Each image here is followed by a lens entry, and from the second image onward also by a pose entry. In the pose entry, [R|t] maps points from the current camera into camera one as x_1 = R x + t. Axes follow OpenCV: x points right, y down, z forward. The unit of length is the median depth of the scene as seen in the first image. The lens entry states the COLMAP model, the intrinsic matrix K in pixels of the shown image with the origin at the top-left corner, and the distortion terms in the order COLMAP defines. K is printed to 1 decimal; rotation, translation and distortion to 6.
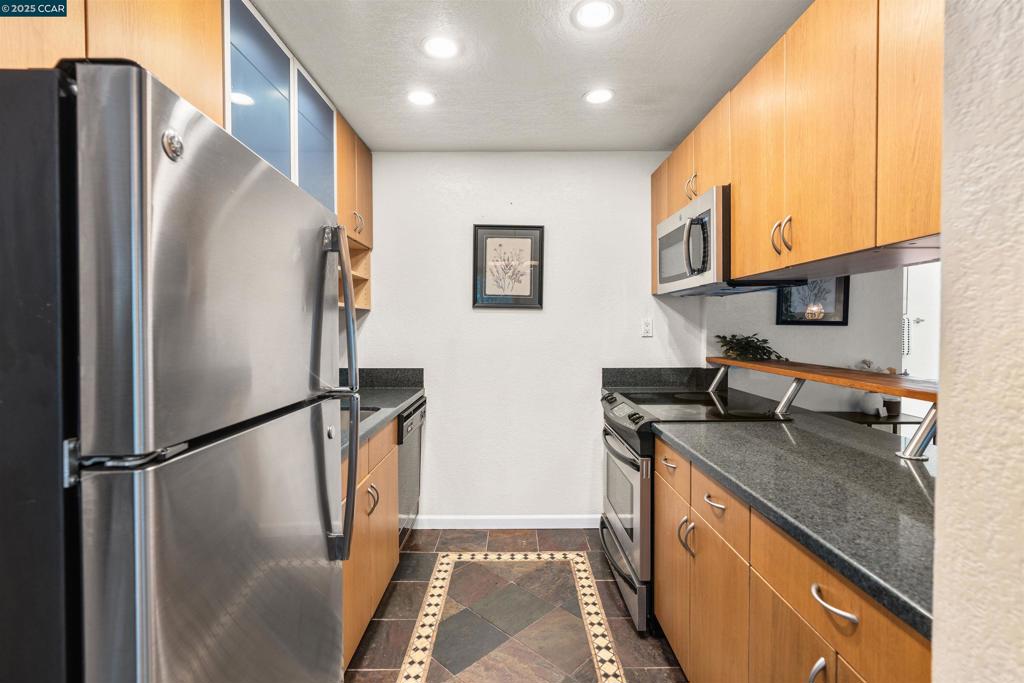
lens RADIAL K [[458.2, 0, 512.1], [0, 458.2, 334.4], [0, 0, 1]] dist [-0.008217, 0.002839]
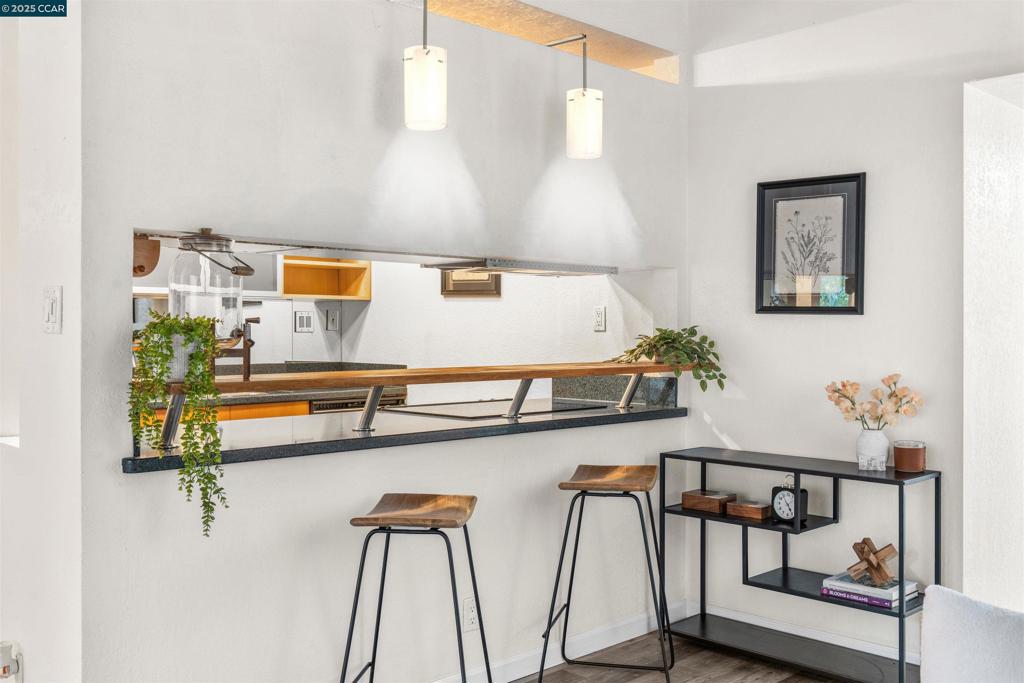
lens RADIAL K [[995.9, 0, 512.5], [0, 995.9, 334.7], [0, 0, 1]] dist [0.009601, 0.000000]
pose [[0.700560, 0.004050, -0.713582, 0.757548], [-0.011125, 0.999924, -0.005246, -0.022217], [0.713507, 0.011614, 0.700552, -0.234860]]
